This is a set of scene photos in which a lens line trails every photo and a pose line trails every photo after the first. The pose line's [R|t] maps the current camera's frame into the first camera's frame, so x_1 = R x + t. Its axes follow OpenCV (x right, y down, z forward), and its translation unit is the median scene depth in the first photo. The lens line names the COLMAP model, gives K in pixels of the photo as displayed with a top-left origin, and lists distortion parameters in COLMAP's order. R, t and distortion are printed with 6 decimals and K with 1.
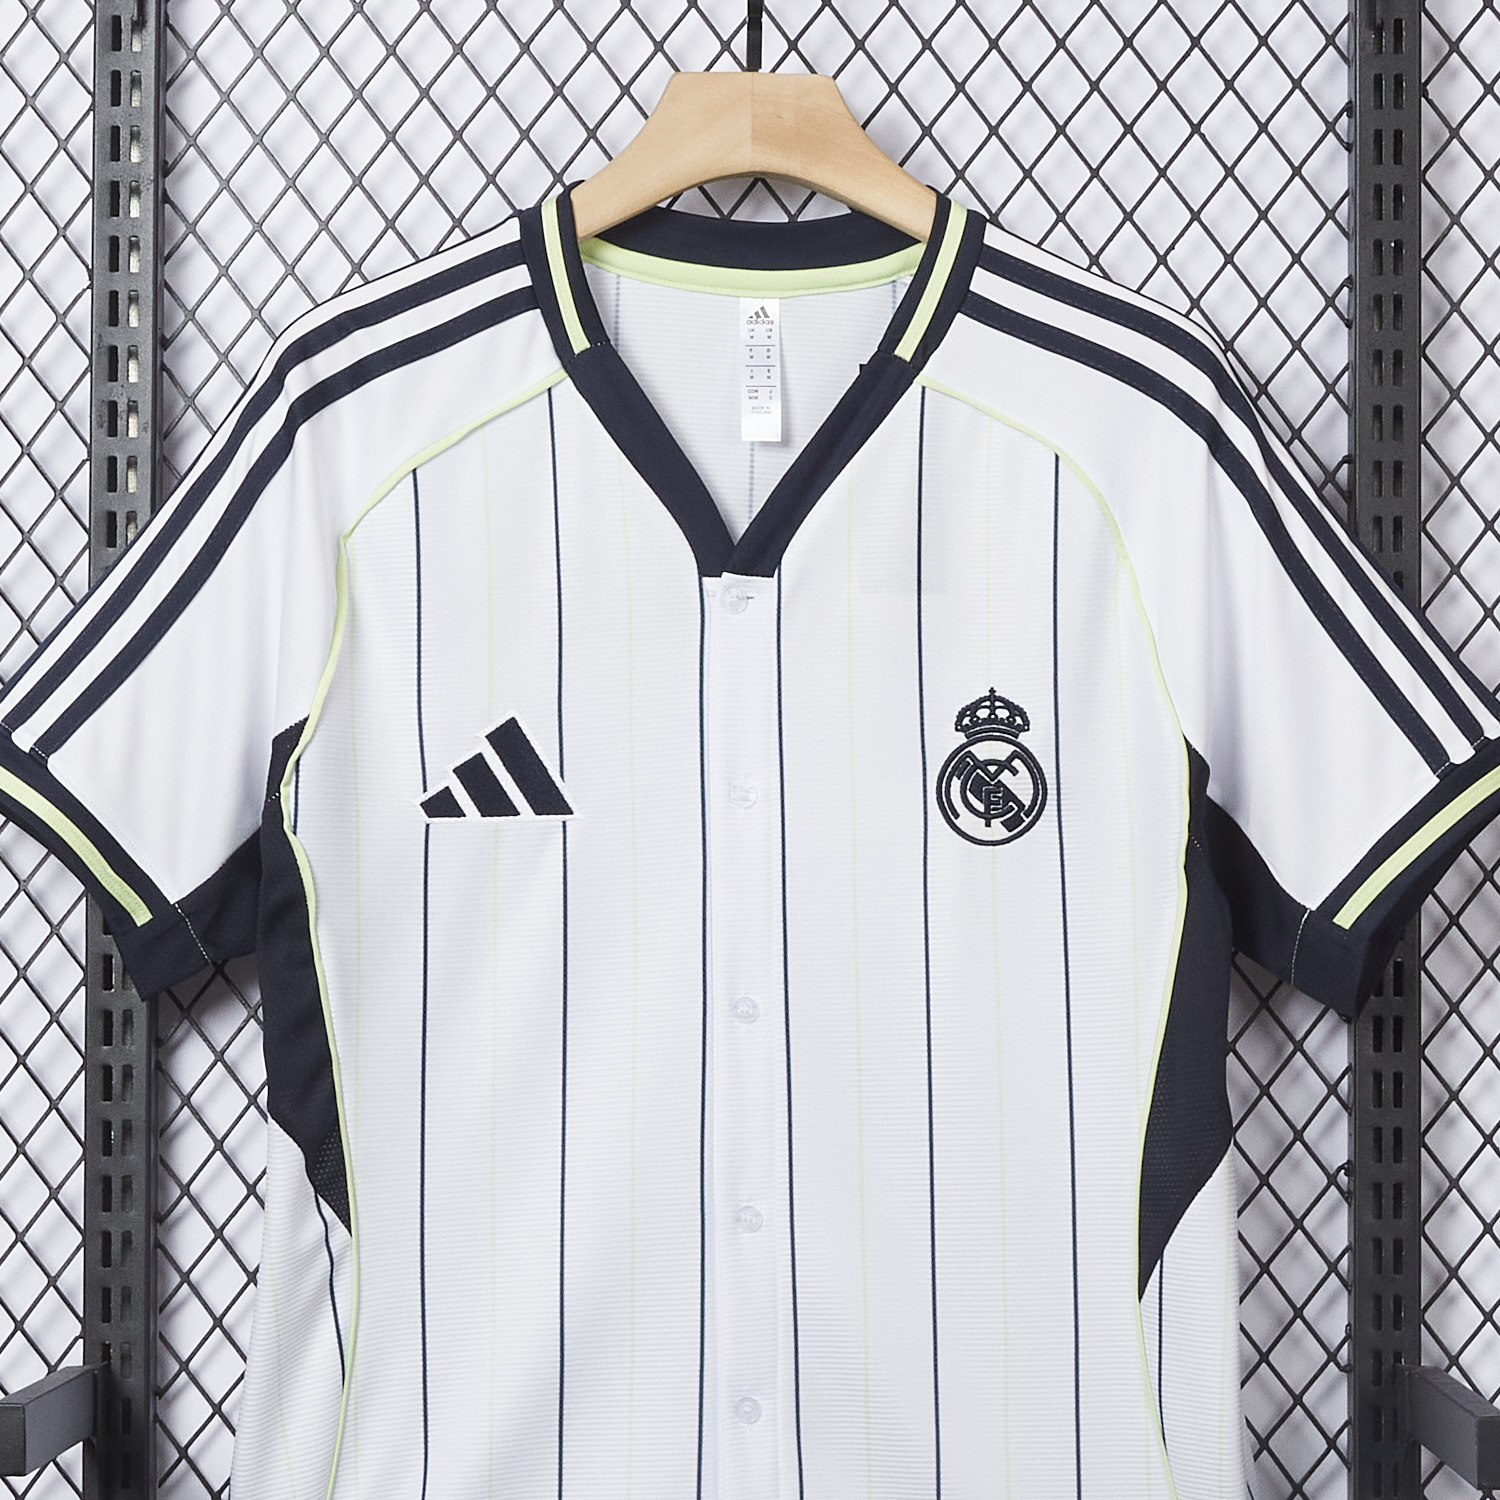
lens RADIAL K [[6497.6, 0, 744.1], [0, 6497.6, 750.3], [0, 0, 1]] dist [-0.021387, 0.000000]
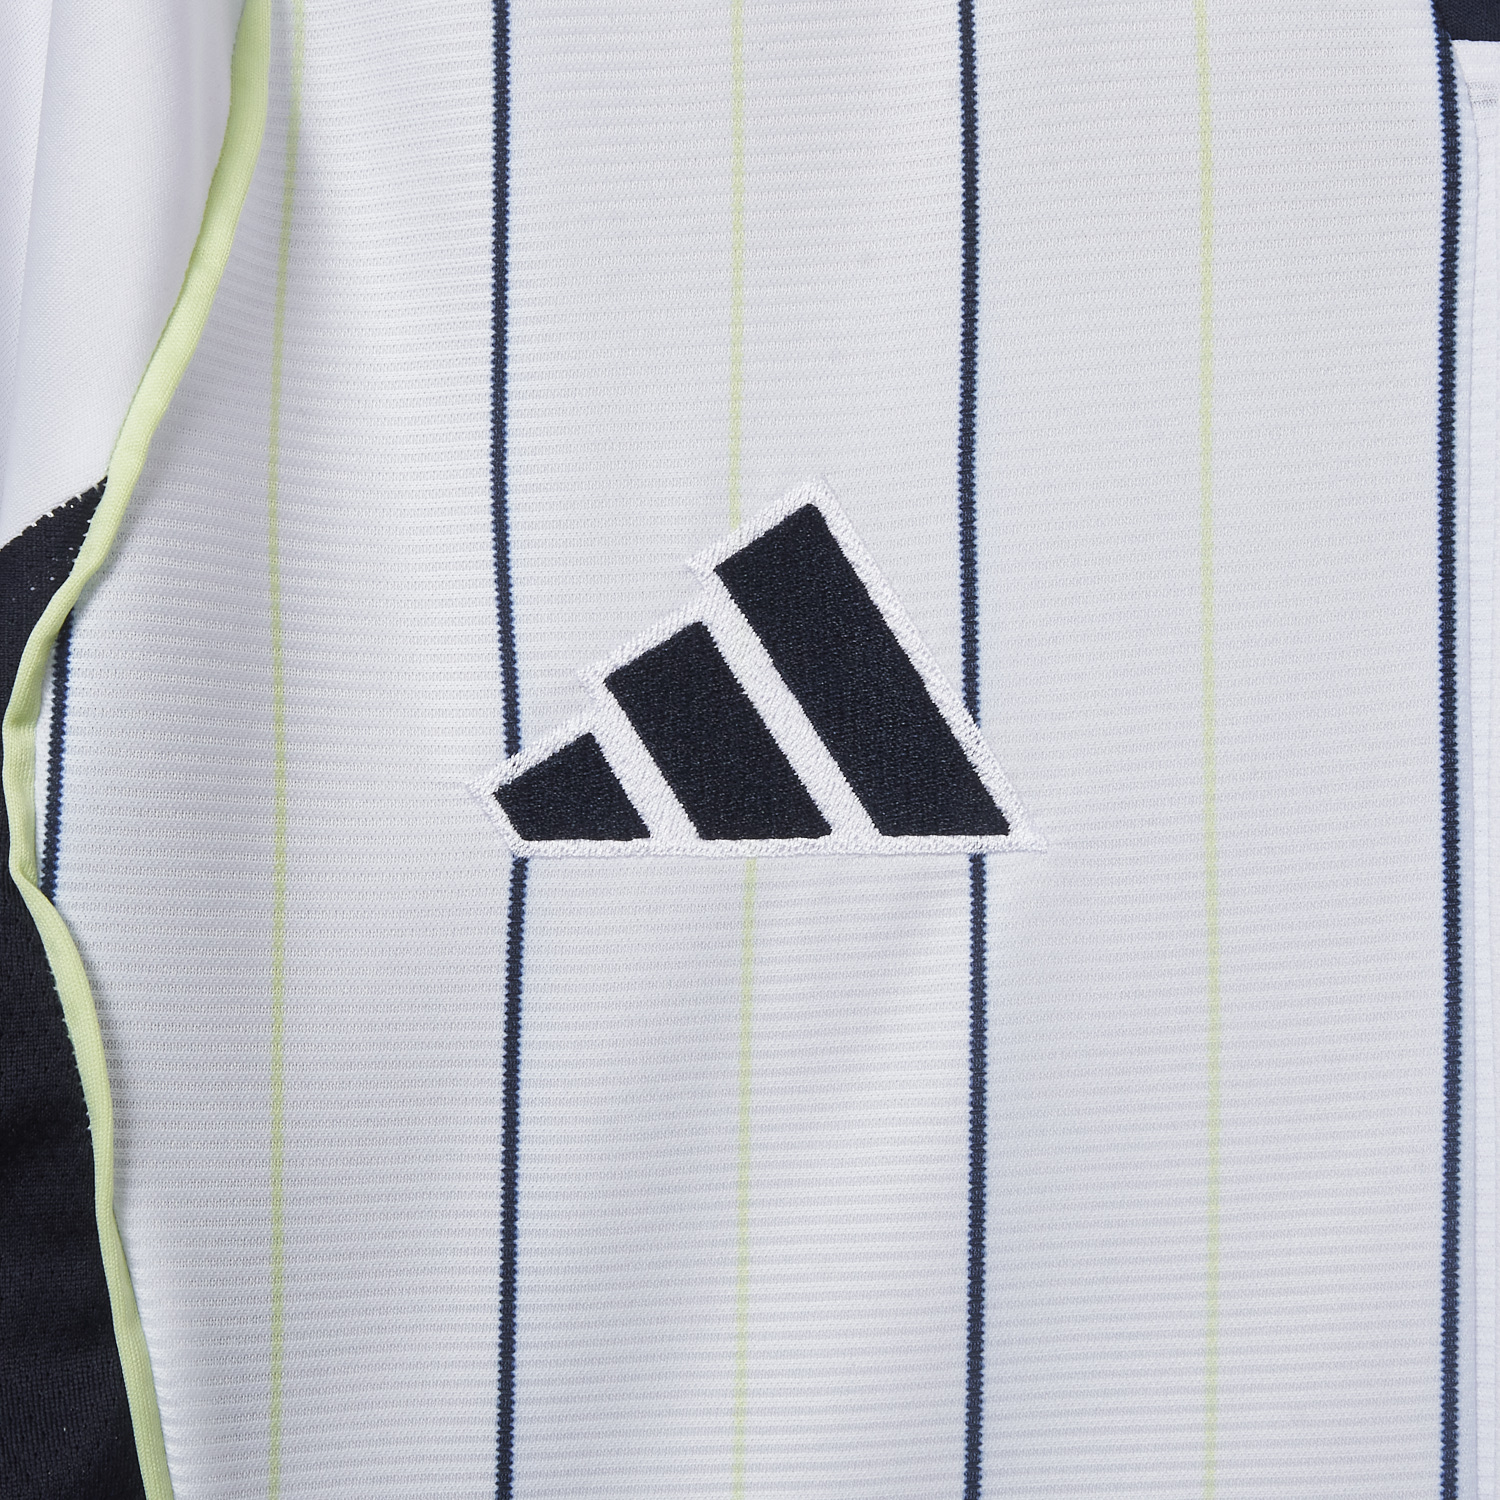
lens RADIAL K [[6497.6, 0, 748.9], [0, 6497.6, 750.6], [0, 0, 1]] dist [-0.021387, 0.000000]
pose [[0.997736, 0.009874, -0.066525, -0.018554], [-0.010082, 0.999945, -0.002793, 0.007078], [0.066494, 0.003457, 0.997781, 0.707497]]
